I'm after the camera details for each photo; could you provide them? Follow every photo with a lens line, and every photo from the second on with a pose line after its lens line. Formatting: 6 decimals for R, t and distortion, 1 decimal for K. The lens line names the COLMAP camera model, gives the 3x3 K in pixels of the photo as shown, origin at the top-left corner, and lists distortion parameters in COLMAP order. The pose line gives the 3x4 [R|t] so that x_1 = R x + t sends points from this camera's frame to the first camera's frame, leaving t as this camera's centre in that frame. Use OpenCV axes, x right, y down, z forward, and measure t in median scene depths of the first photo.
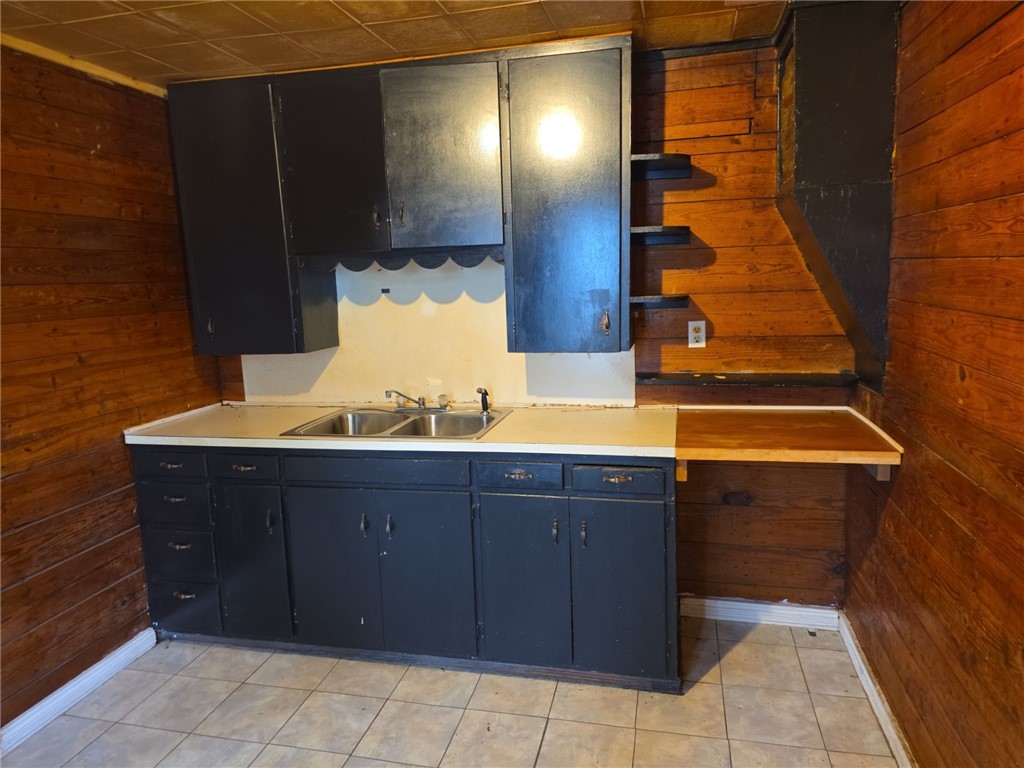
lens RADIAL K [[687.5, 0, 517.9], [0, 687.5, 382.7], [0, 0, 1]] dist [0.064170, -0.062395]
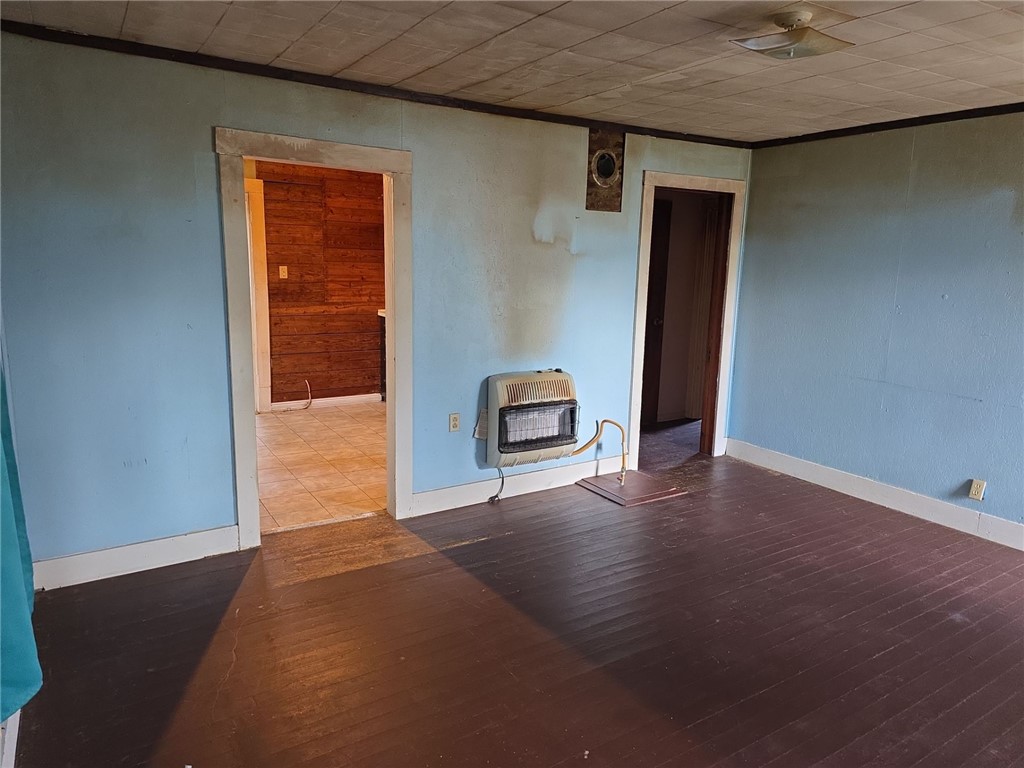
lens RADIAL K [[687.5, 0, 521.3], [0, 687.5, 374.2], [0, 0, 1]] dist [0.064170, -0.062395]
pose [[0.710184, 0.169665, -0.683266, 1.590285], [-0.159186, 0.984090, 0.078906, 0.020993], [0.685783, 0.052728, 0.725894, -0.440767]]
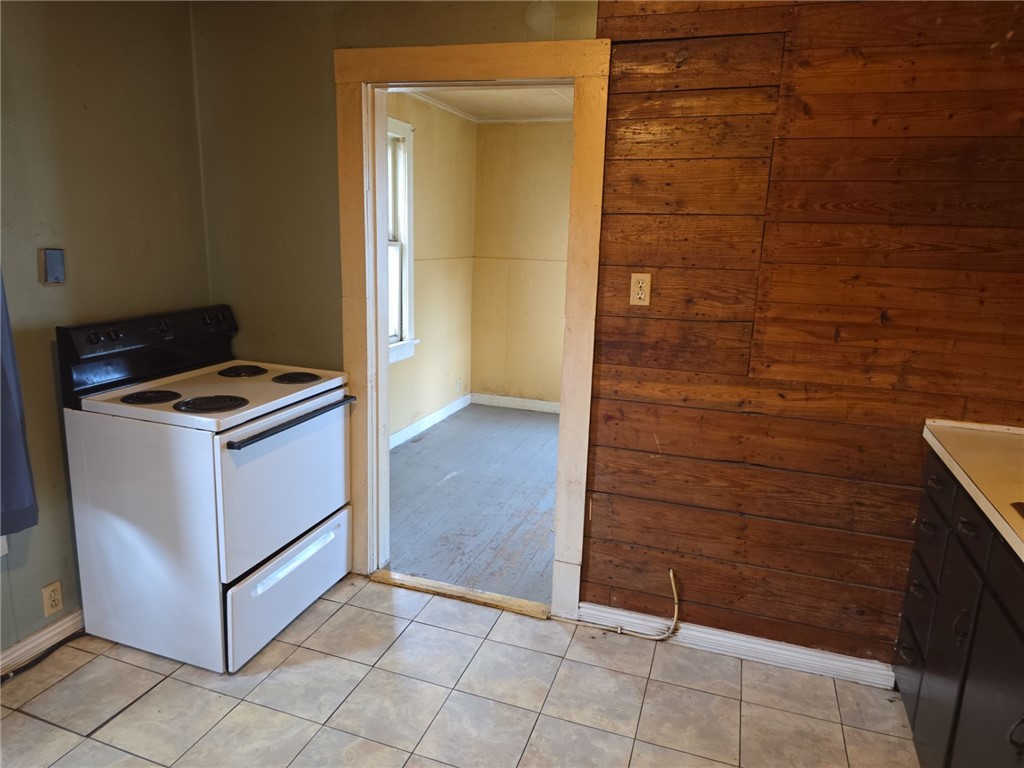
lens RADIAL K [[687.5, 0, 495.4], [0, 687.5, 368.6], [0, 0, 1]] dist [0.064170, -0.062395]
pose [[-0.119294, 0.232505, -0.965251, 0.235735], [-0.174251, 0.952201, 0.250897, -0.100131], [0.977449, 0.198126, -0.073078, 0.609746]]
